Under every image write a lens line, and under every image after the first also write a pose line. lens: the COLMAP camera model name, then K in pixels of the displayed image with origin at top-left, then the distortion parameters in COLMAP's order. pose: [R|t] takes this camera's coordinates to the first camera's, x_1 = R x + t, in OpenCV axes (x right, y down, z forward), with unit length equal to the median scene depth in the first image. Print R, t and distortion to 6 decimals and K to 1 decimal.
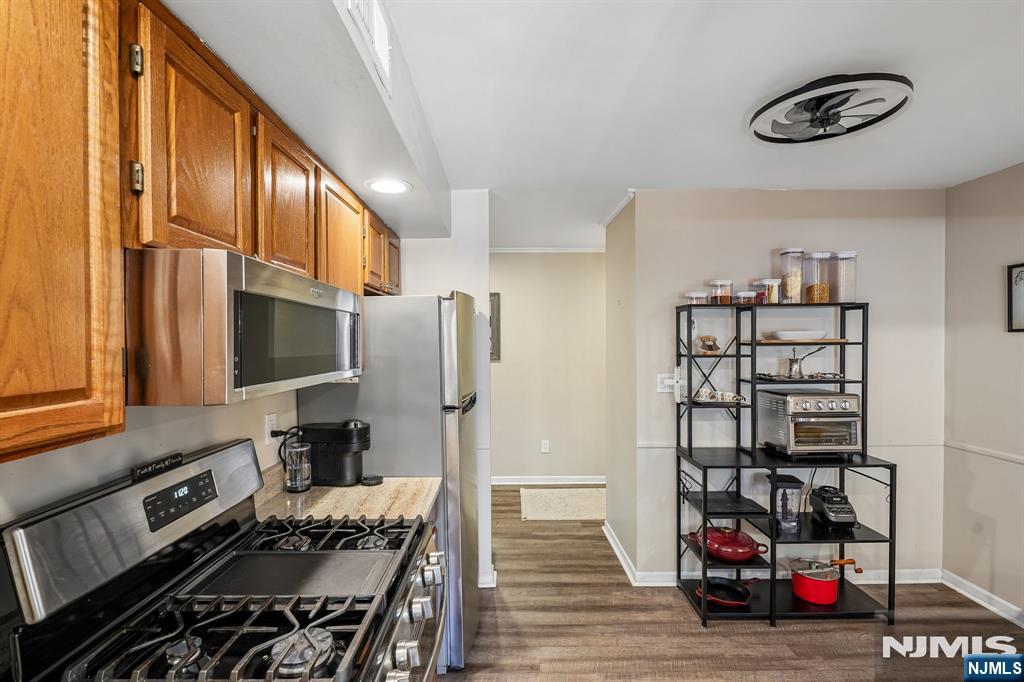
lens RADIAL K [[478.0, 0, 508.9], [0, 478.0, 343.0], [0, 0, 1]] dist [0.009153, -0.003142]
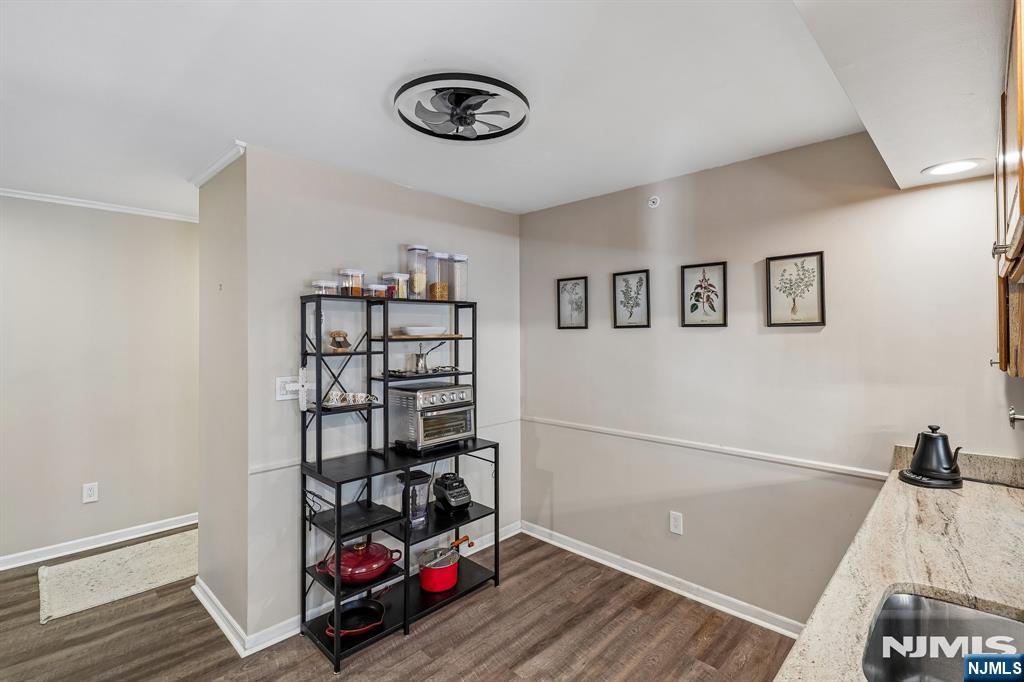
lens RADIAL K [[478.0, 0, 519.3], [0, 478.0, 328.8], [0, 0, 1]] dist [0.009153, -0.003142]
pose [[0.696588, 0.006428, 0.717443, 0.013609], [0.007872, 0.999831, -0.016602, -0.002014], [-0.717428, 0.017212, 0.696419, 0.142722]]
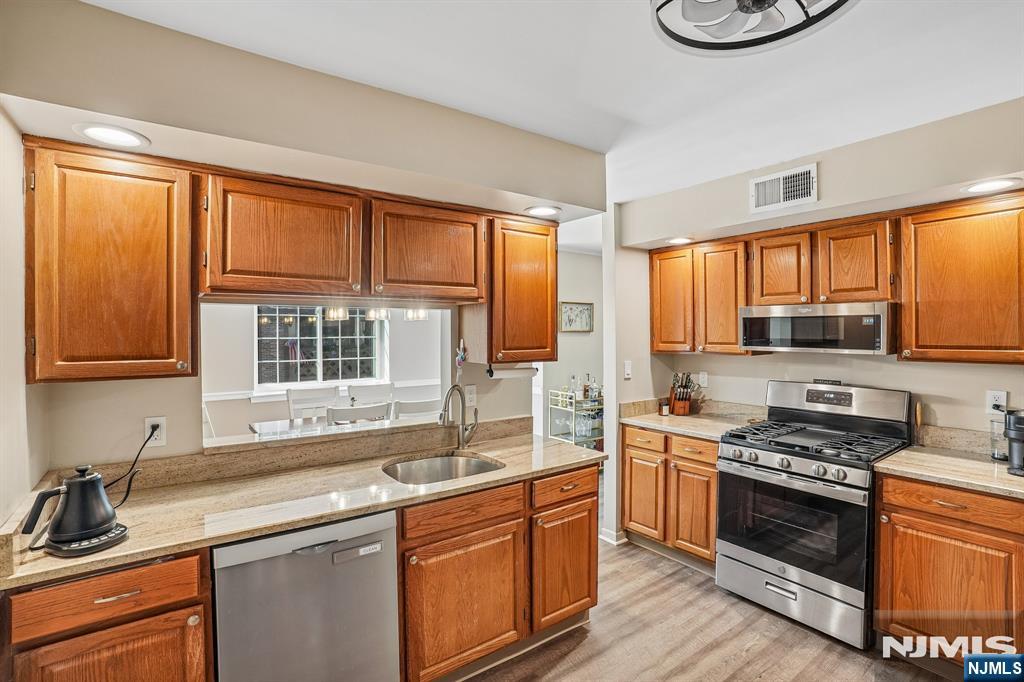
lens RADIAL K [[478.0, 0, 502.3], [0, 478.0, 333.5], [0, 0, 1]] dist [0.009153, -0.003142]
pose [[-0.817357, 0.010811, -0.576031, 0.863533], [0.002266, 0.999877, 0.015550, -0.016797], [0.576128, 0.011405, -0.817280, 0.853740]]
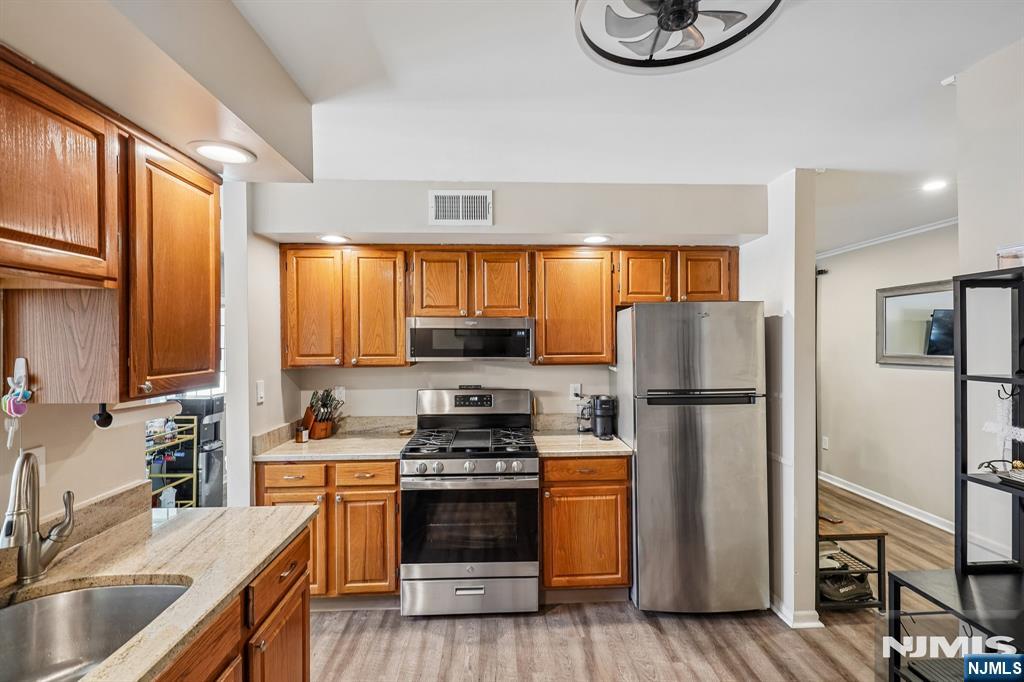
lens RADIAL K [[478.0, 0, 511.5], [0, 478.0, 335.2], [0, 0, 1]] dist [0.009153, -0.003142]
pose [[0.017500, -0.007339, -0.999820, 0.862019], [-0.004671, 0.999962, -0.007422, -0.011921], [0.999836, 0.004800, 0.017465, 0.492020]]
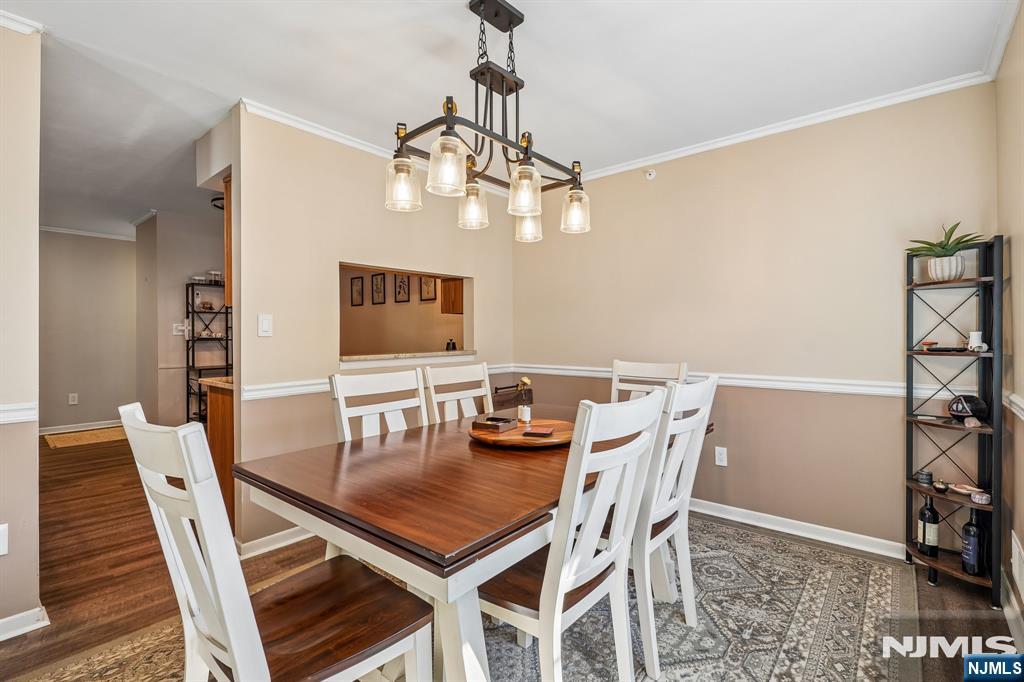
lens RADIAL K [[478.0, 0, 522.2], [0, 478.0, 337.8], [0, 0, 1]] dist [0.009153, -0.003142]
pose [[0.657375, 0.000810, 0.753563, -0.157709], [0.004488, 0.999977, -0.004990, 0.133700], [-0.753550, 0.006662, 0.657357, -1.062592]]
